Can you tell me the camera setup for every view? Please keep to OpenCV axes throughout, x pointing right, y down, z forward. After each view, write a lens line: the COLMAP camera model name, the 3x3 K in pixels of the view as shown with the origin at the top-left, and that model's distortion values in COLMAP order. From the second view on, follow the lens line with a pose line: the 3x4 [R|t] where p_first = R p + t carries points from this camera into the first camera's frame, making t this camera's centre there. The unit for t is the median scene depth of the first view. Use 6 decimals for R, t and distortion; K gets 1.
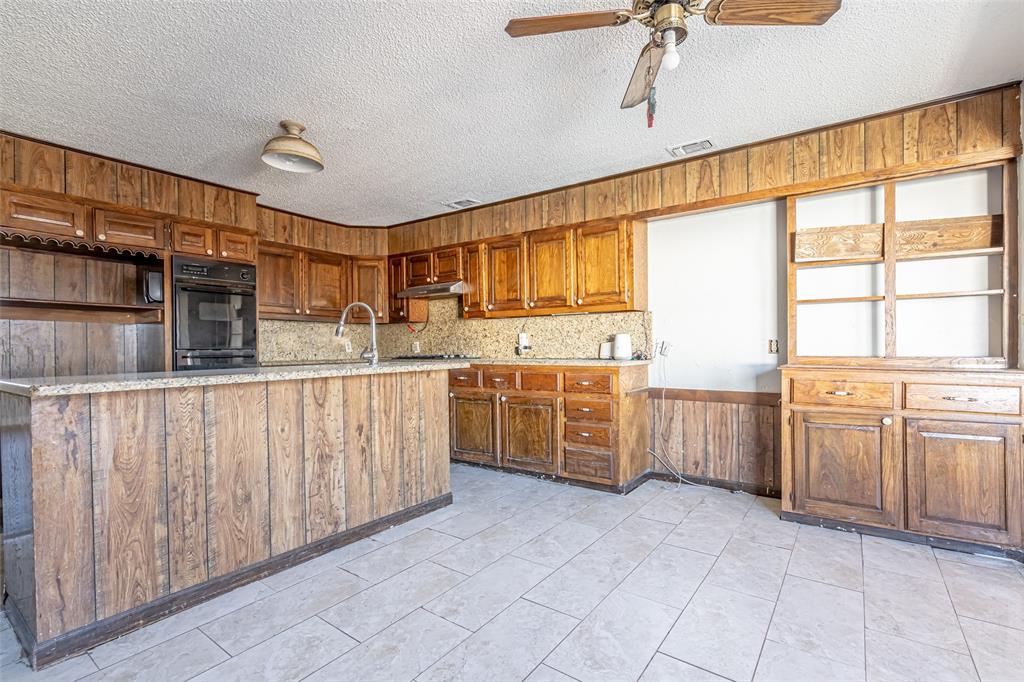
lens RADIAL K [[468.9, 0, 522.2], [0, 468.9, 346.7], [0, 0, 1]] dist [-0.008812, 0.001984]
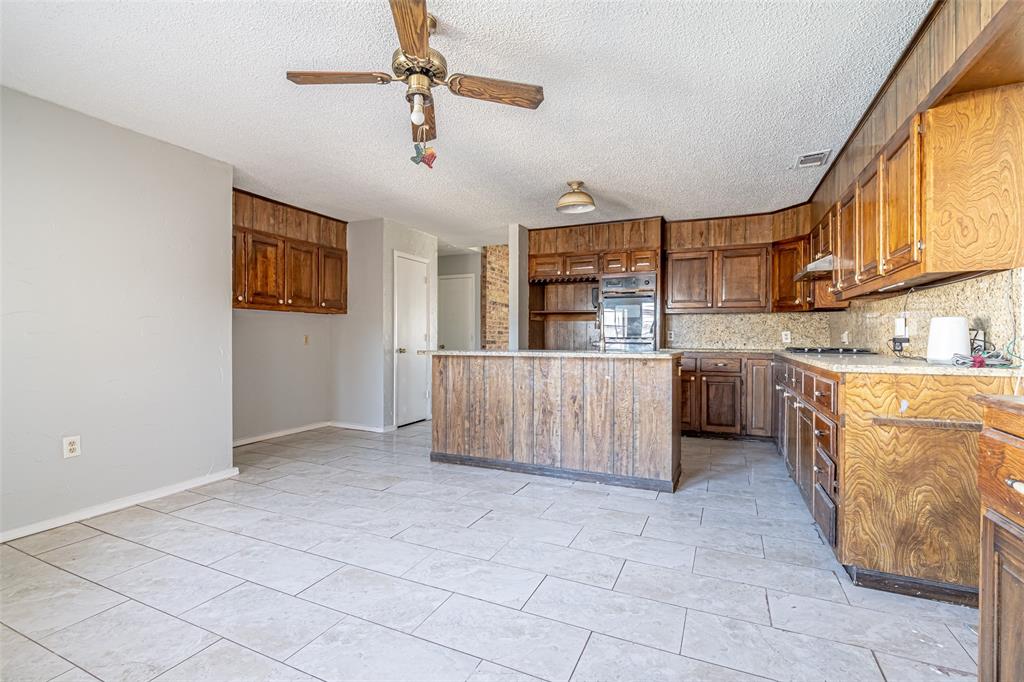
lens RADIAL K [[468.9, 0, 518.1], [0, 468.9, 337.0], [0, 0, 1]] dist [-0.008812, 0.001984]
pose [[0.184865, 0.007774, -0.982733, 0.912205], [-0.004576, 0.999965, 0.007049, -0.008037], [0.982753, 0.003194, 0.184894, 0.573054]]
